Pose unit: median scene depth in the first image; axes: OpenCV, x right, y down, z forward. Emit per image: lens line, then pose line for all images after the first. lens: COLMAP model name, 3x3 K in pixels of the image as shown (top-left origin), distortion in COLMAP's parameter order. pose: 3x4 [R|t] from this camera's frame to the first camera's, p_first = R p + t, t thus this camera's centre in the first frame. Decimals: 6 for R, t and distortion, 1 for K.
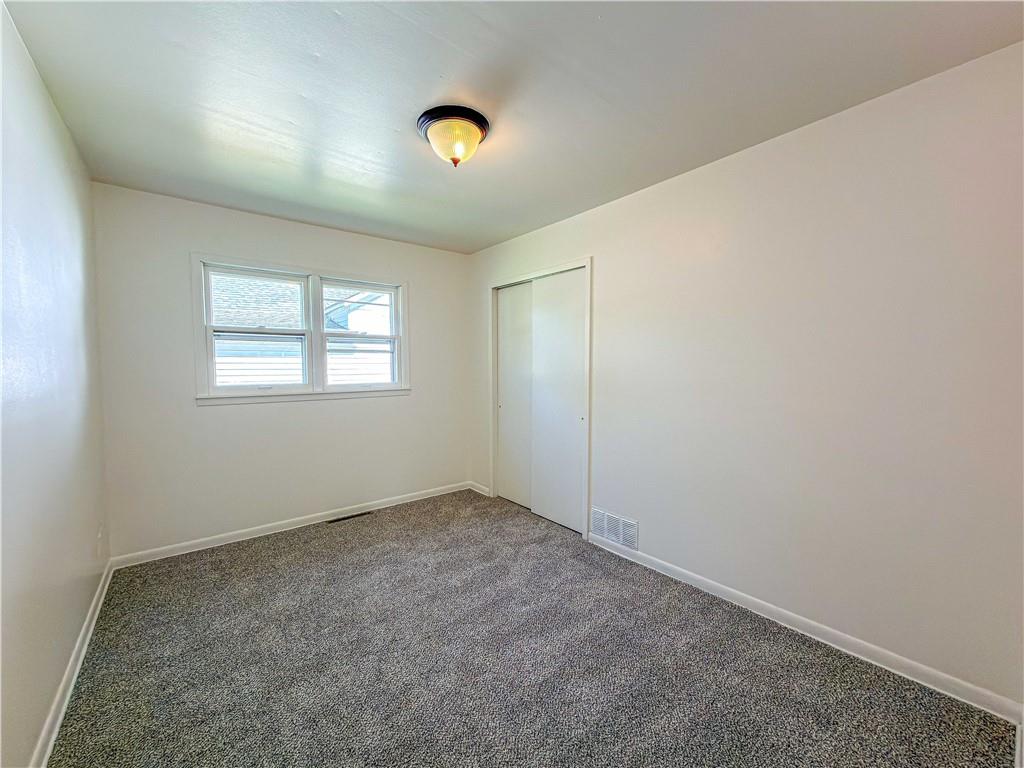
lens RADIAL K [[411.6, 0, 512.0], [0, 411.6, 384.0], [0, 0, 1]] dist [0.000588, -0.000014]
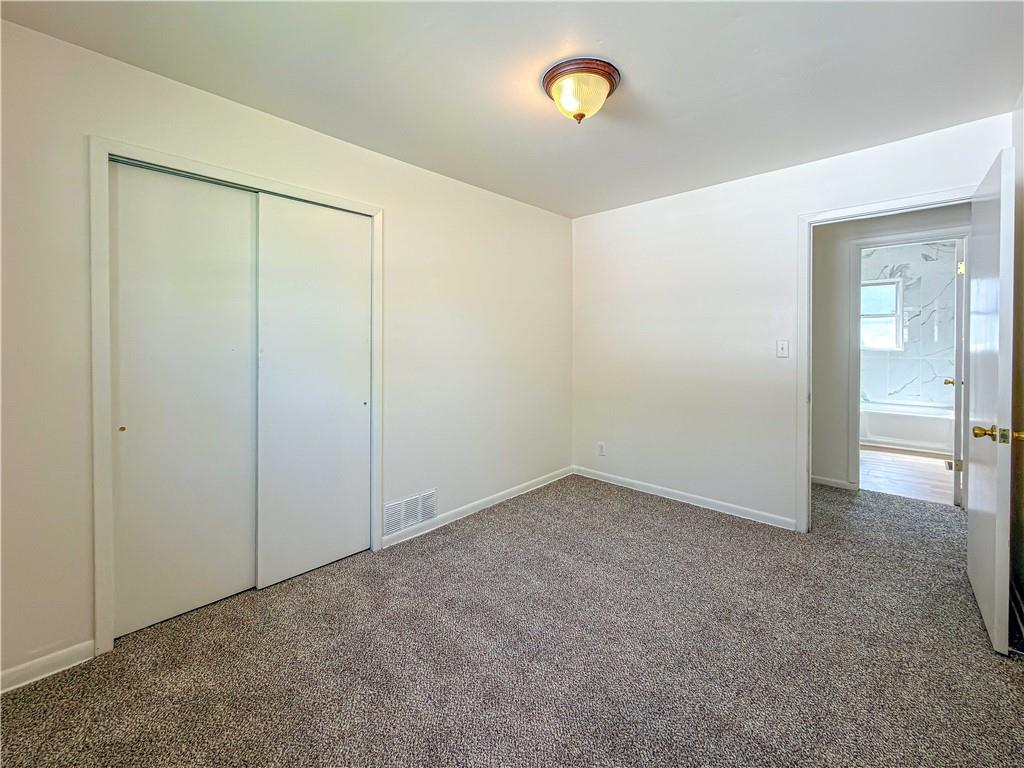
lens RADIAL K [[416.0, 0, 513.3], [0, 416.0, 347.4], [0, 0, 1]] dist [-0.000127, -0.000097]
pose [[-0.127121, -0.005494, 0.991872, -0.712310], [0.058062, 0.998229, 0.012971, -0.017409], [-0.990186, 0.059239, -0.126577, 0.872741]]
